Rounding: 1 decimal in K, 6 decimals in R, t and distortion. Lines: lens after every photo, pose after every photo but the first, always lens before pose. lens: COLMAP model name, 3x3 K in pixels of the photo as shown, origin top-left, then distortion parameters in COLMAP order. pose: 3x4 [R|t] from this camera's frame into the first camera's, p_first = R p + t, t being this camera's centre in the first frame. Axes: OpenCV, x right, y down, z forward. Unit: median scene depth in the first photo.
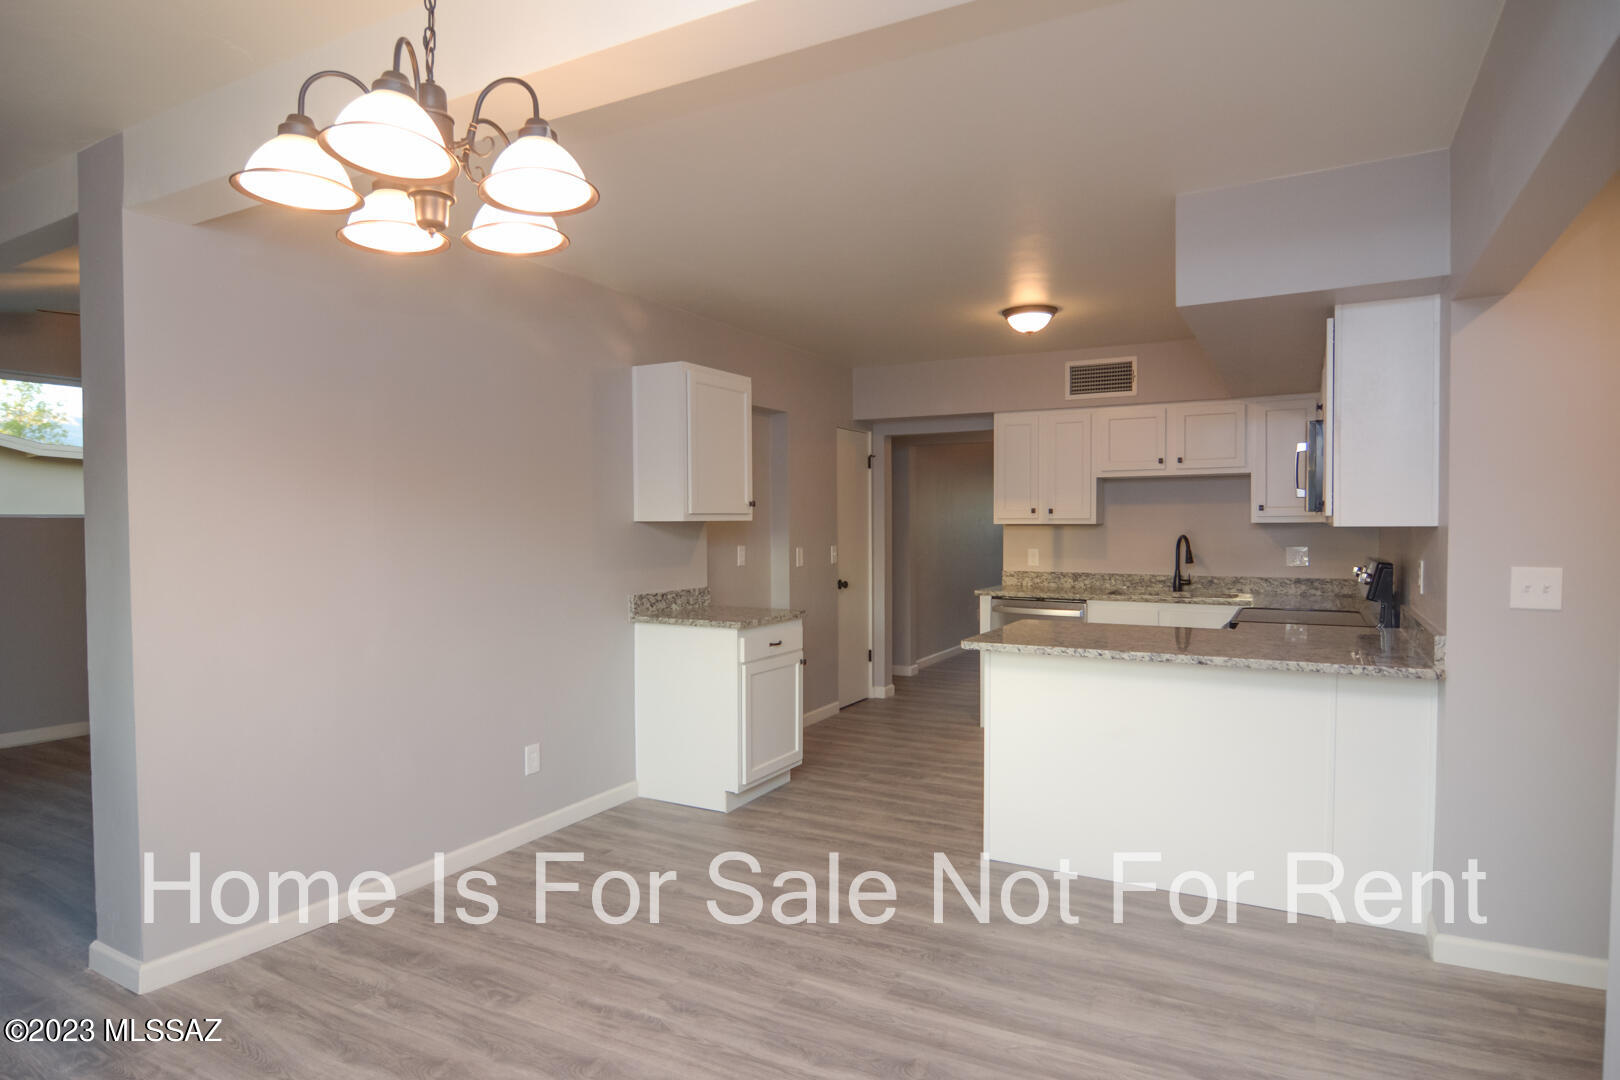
lens RADIAL K [[909.7, 0, 810.0], [0, 909.7, 540.0], [0, 0, 1]] dist [-0.015289, -0.000429]
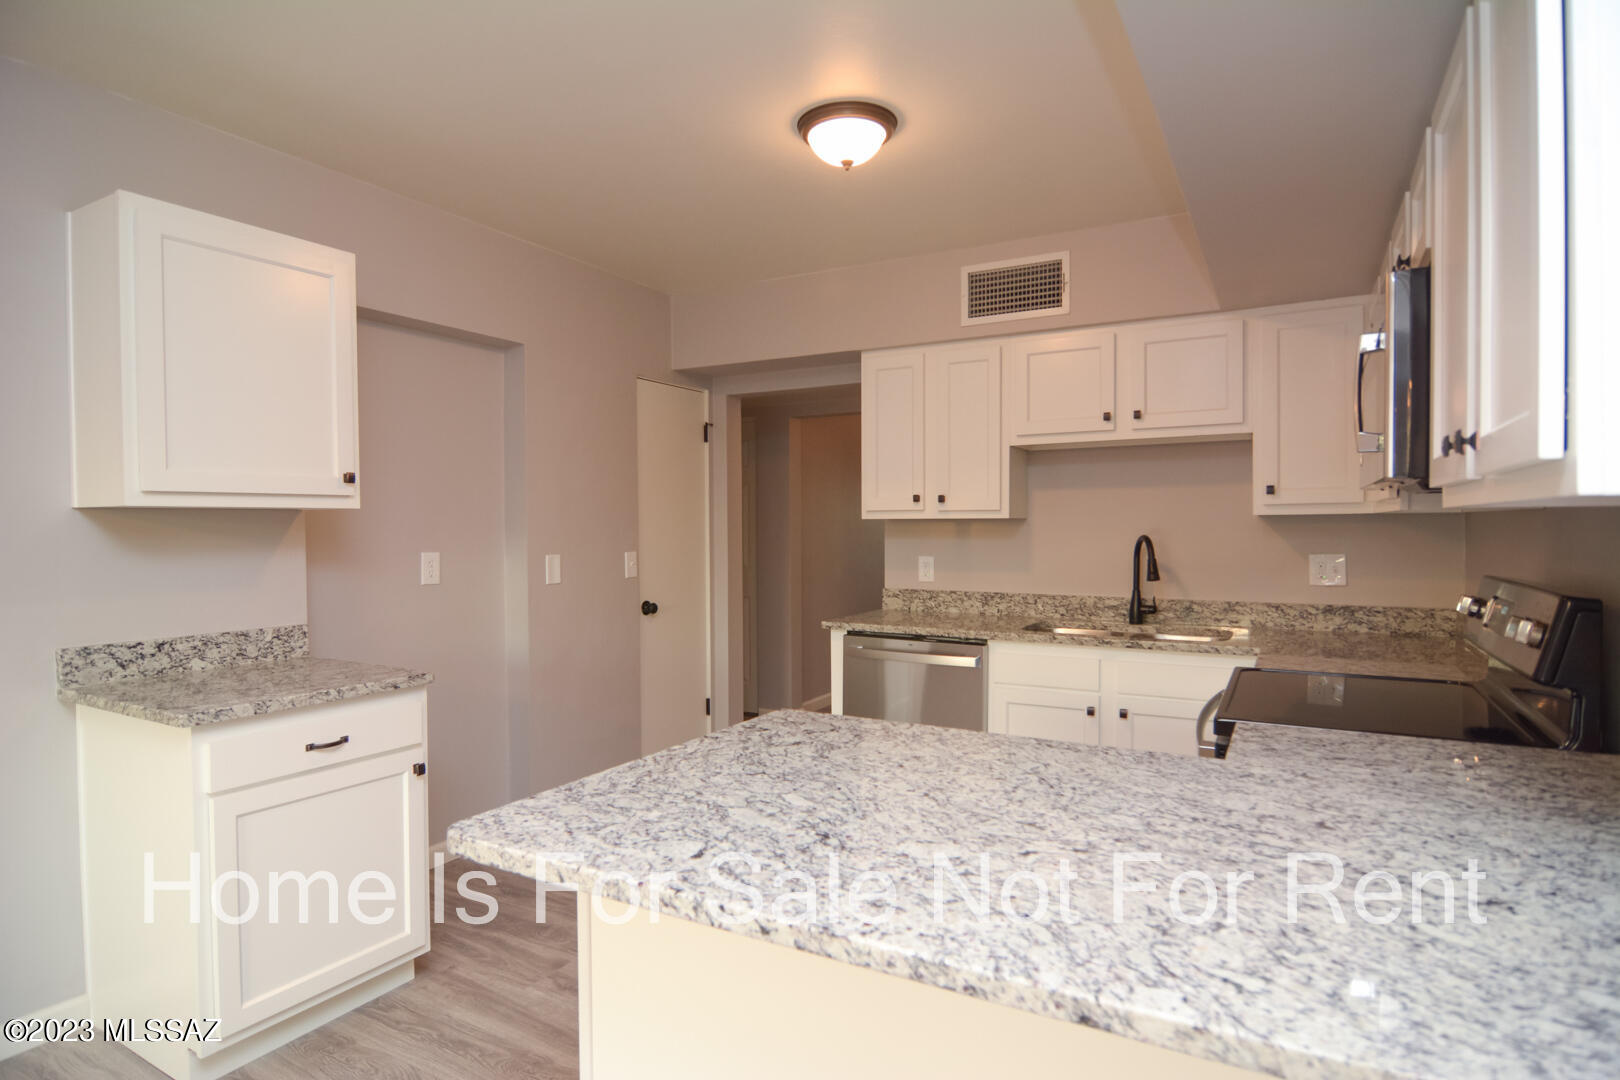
lens RADIAL K [[867.1, 0, 810.0], [0, 867.1, 540.0], [0, 0, 1]] dist [-0.016070, -0.001579]
pose [[0.999919, 0.000085, -0.012710, 0.188735], [-0.000130, 0.999994, -0.003603, -0.000055], [0.012709, 0.003604, 0.999913, 0.400282]]
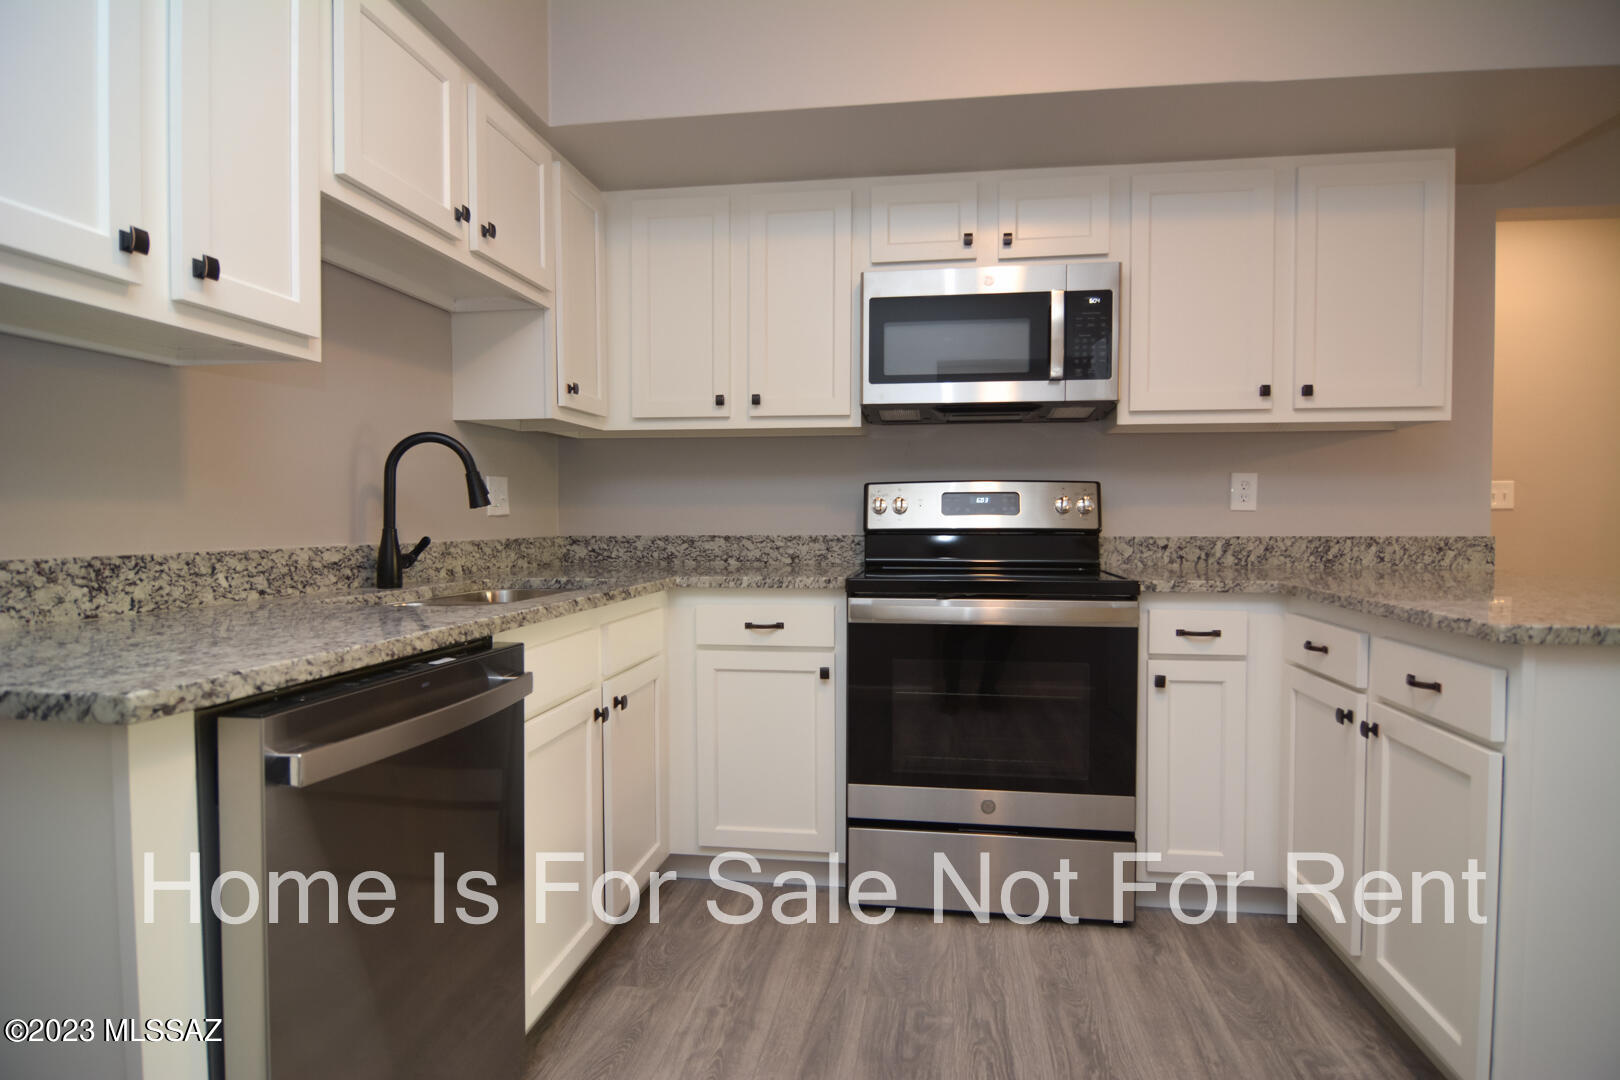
lens RADIAL K [[867.1, 0, 810.0], [0, 867.1, 540.0], [0, 0, 1]] dist [-0.016070, -0.001579]
pose [[-0.336134, -0.021329, 0.941573, 0.021650], [0.021453, 0.999311, 0.030296, 0.031359], [-0.941570, 0.030383, -0.335445, 0.986406]]
